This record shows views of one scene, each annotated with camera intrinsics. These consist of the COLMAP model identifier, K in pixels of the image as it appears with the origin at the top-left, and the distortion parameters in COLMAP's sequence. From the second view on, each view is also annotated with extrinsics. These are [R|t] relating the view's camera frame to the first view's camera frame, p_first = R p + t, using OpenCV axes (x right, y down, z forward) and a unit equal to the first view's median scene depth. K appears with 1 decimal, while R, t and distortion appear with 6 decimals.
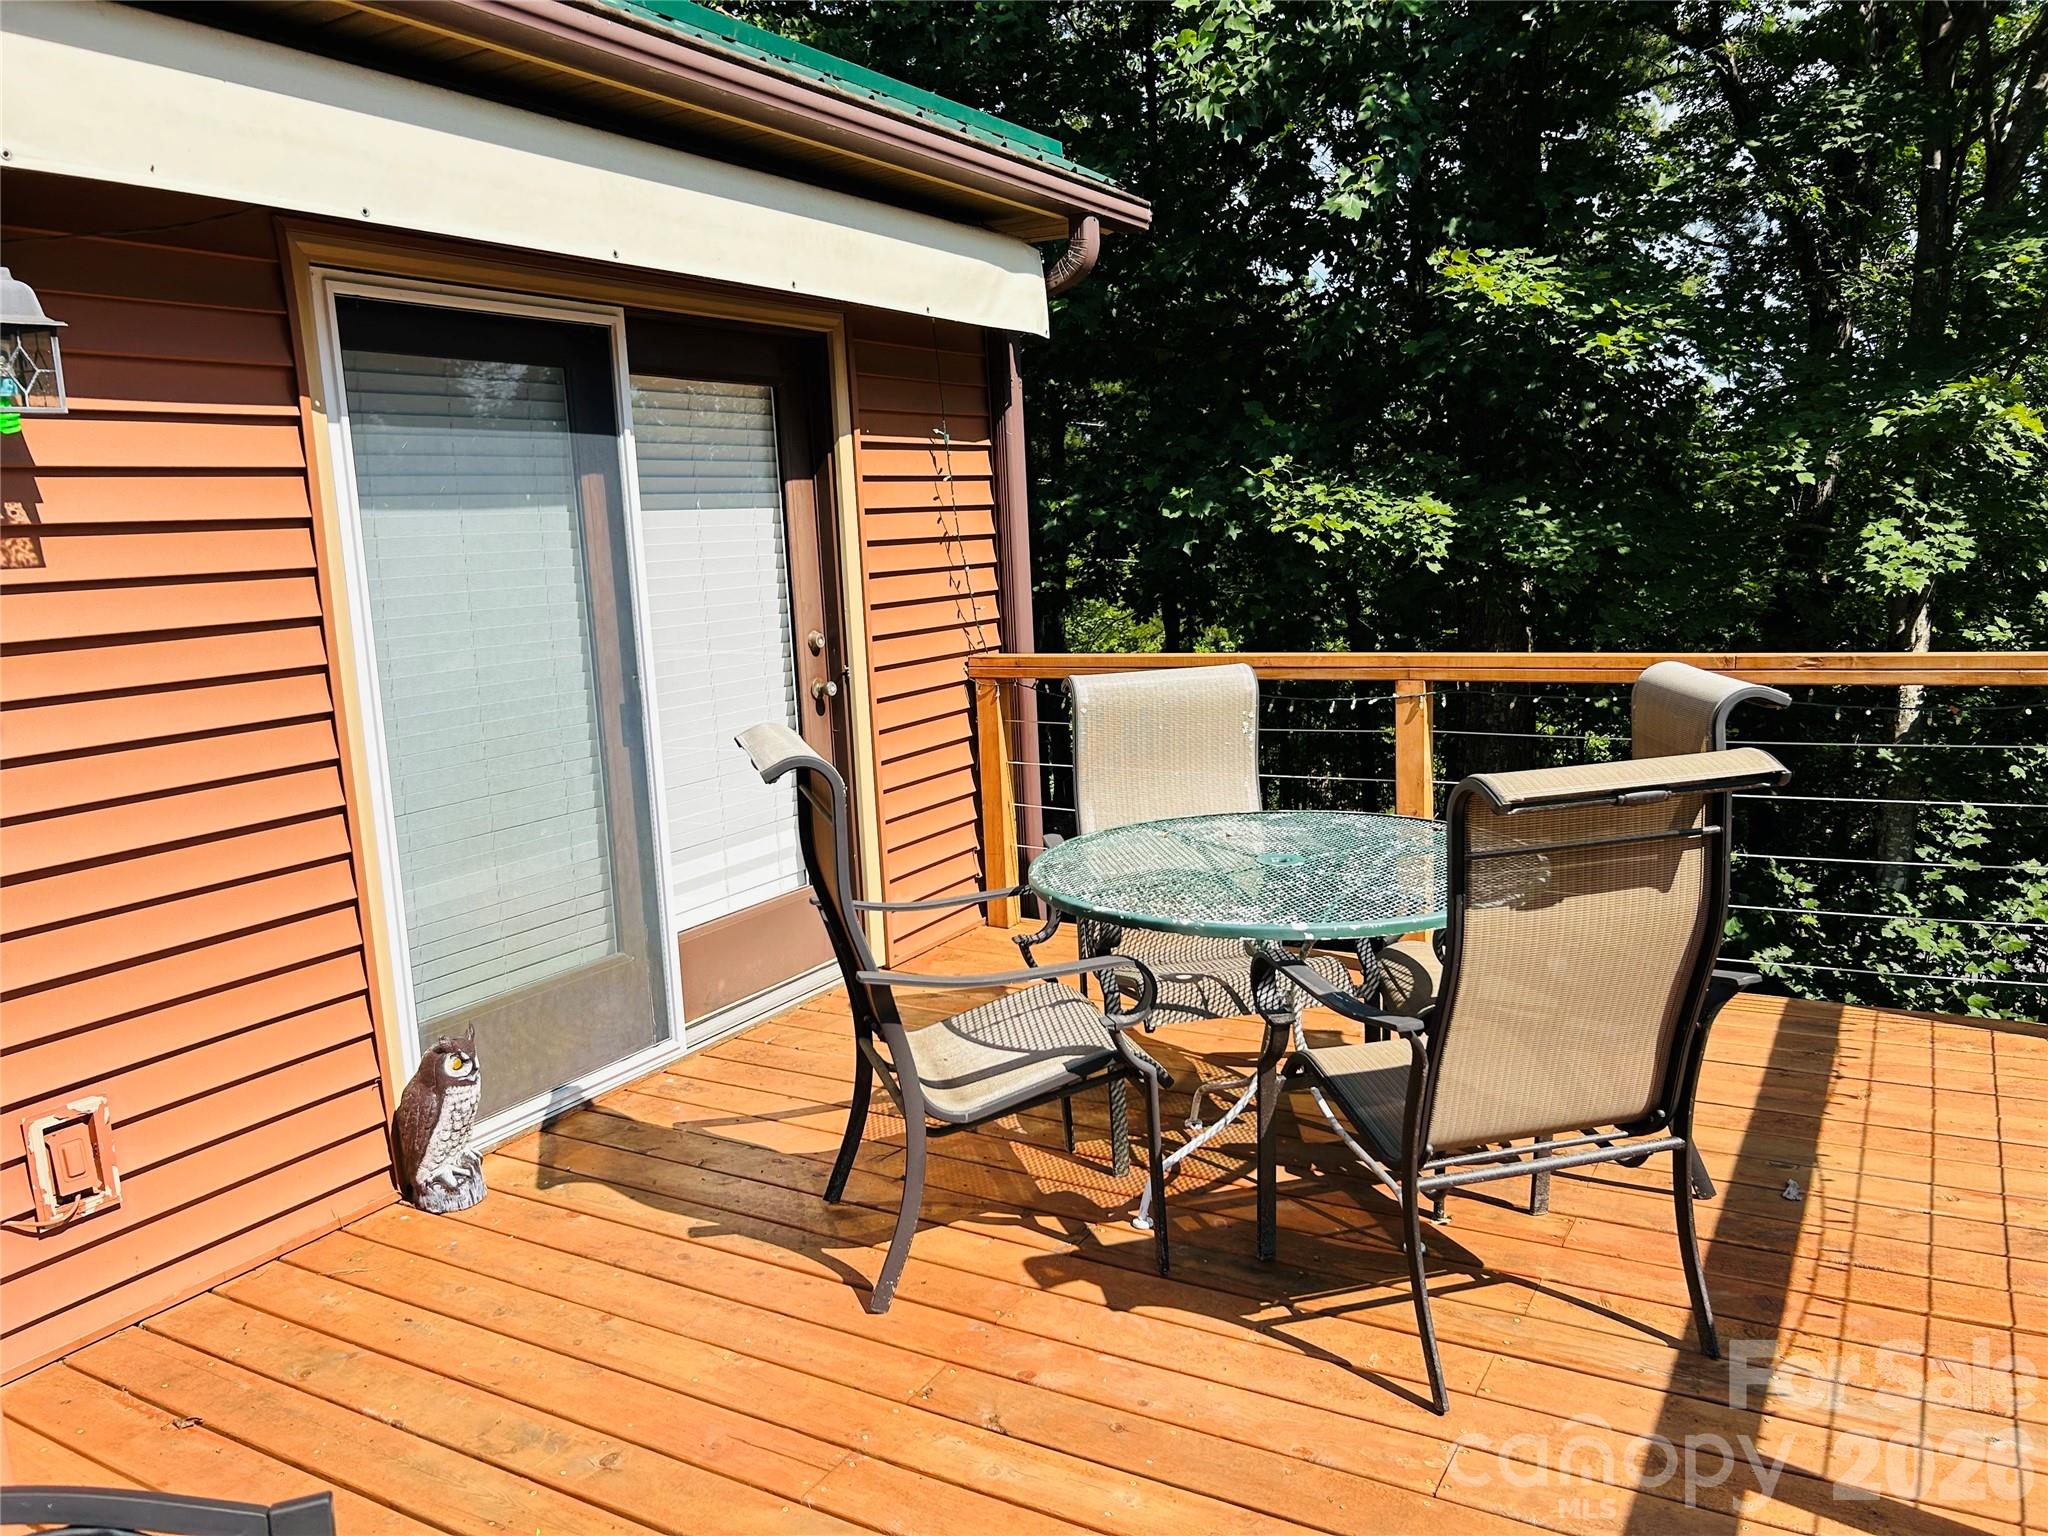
lens RADIAL K [[1543.5, 0, 1011.4], [0, 1543.5, 777.4], [0, 0, 1]] dist [0.058197, -0.067126]
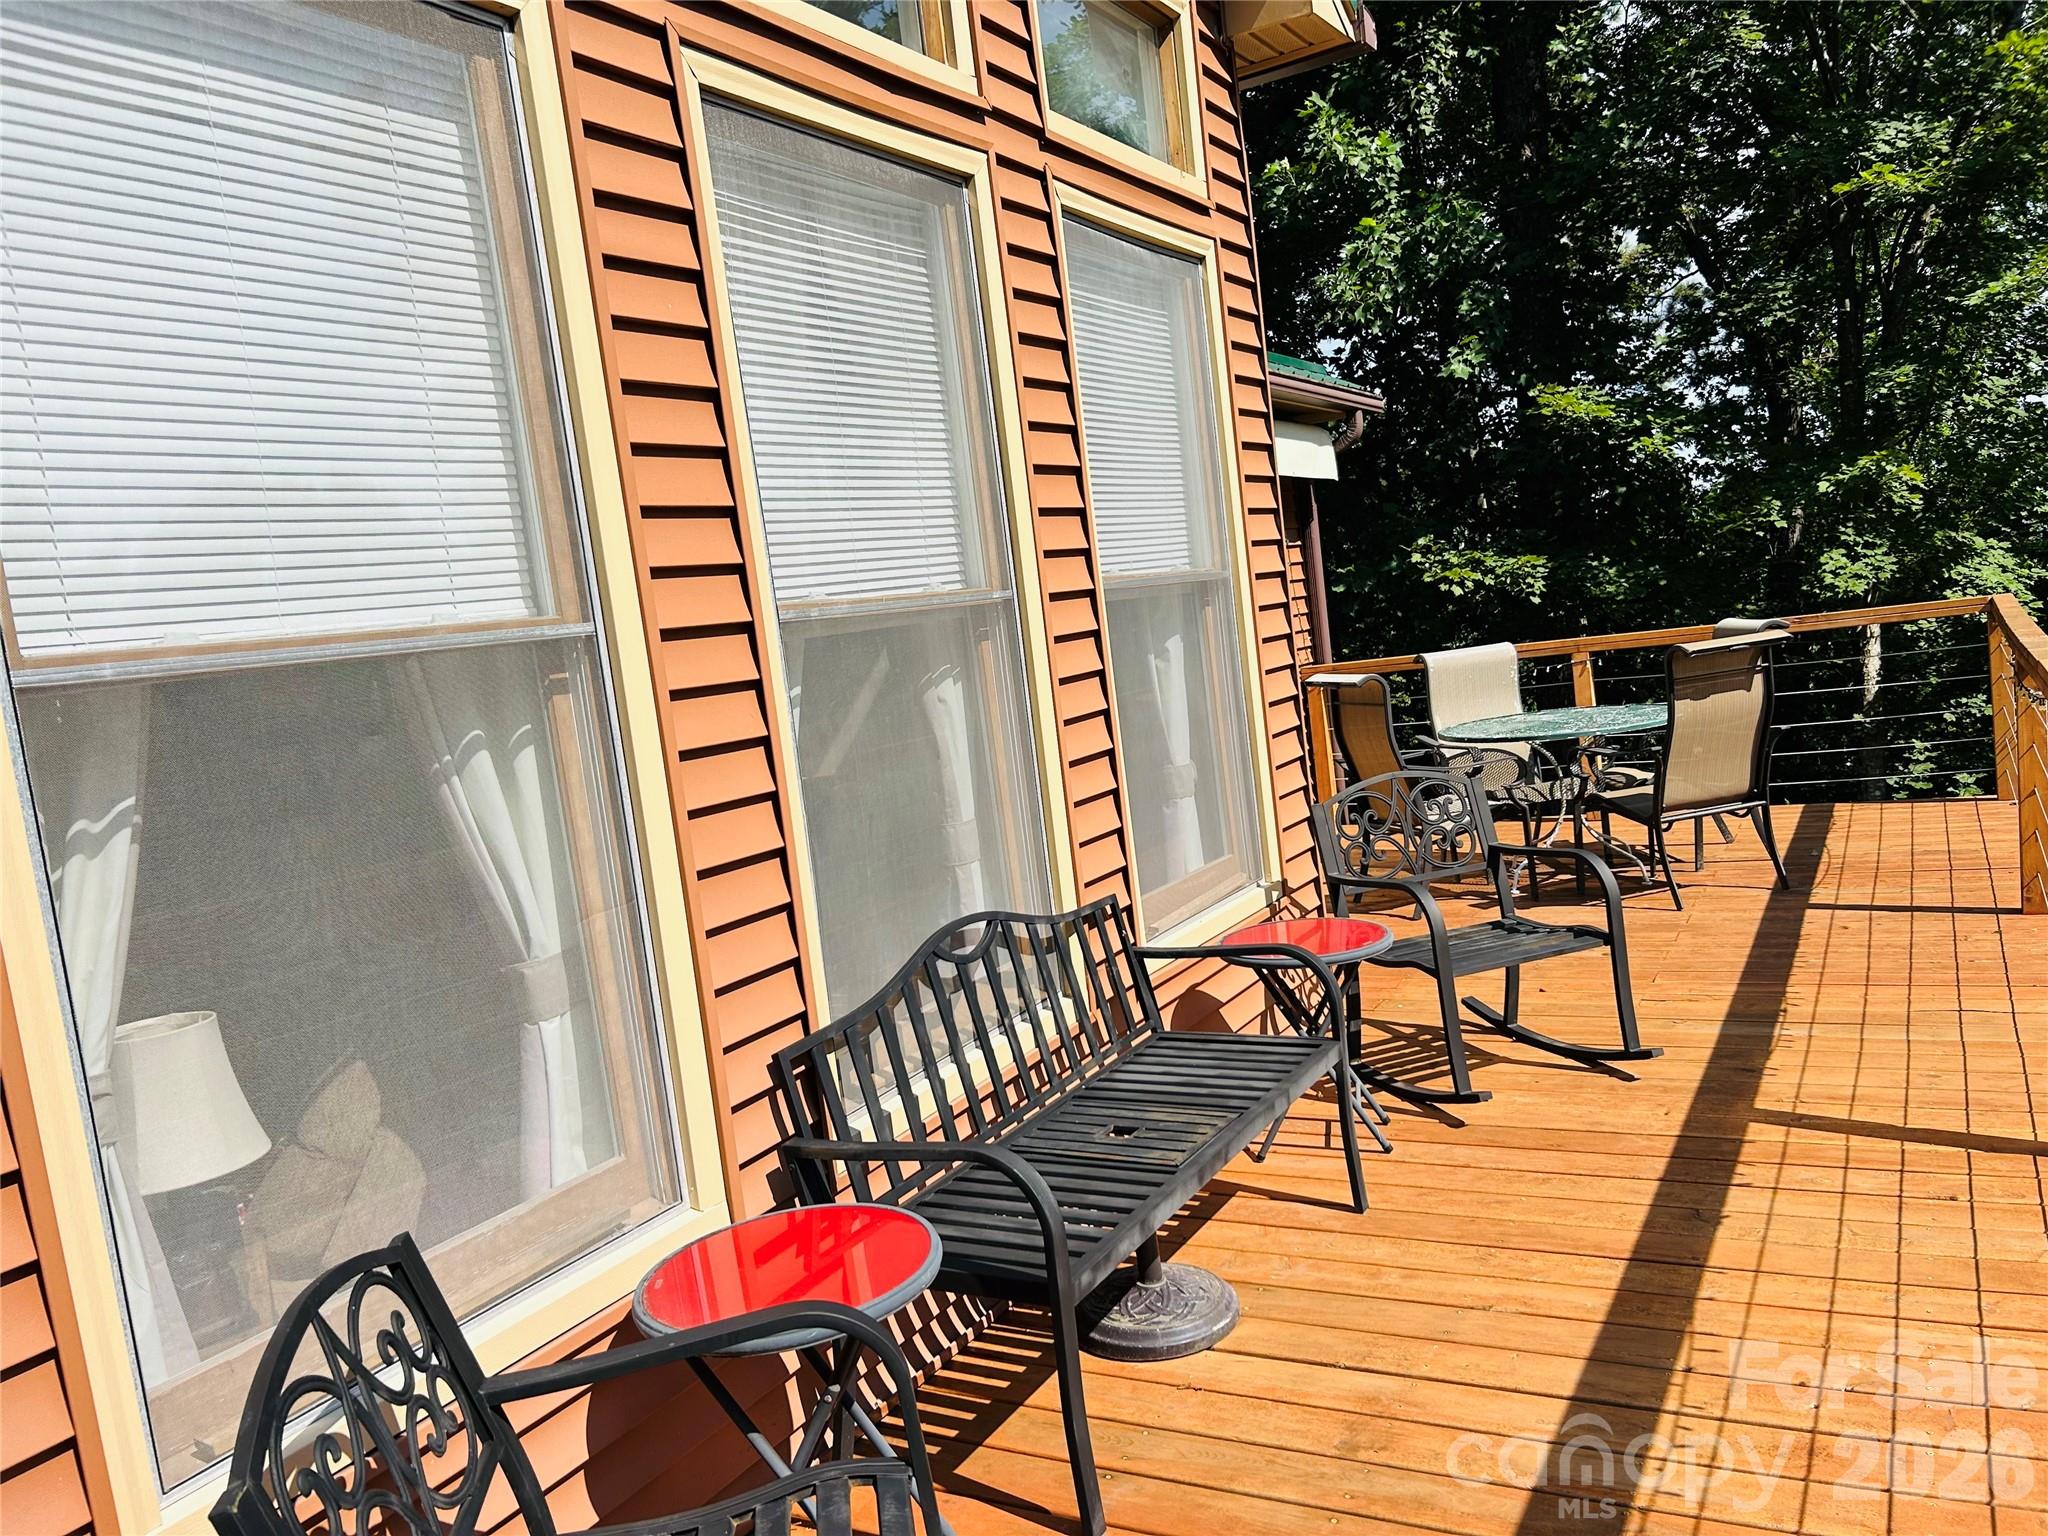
lens RADIAL K [[1543.5, 0, 1034.2], [0, 1543.5, 757.3], [0, 0, 1]] dist [0.058197, -0.067126]
pose [[0.997570, -0.066861, 0.019605, -0.244511], [0.068155, 0.994836, -0.075214, 0.092520], [-0.014474, 0.076367, 0.996975, -0.458181]]
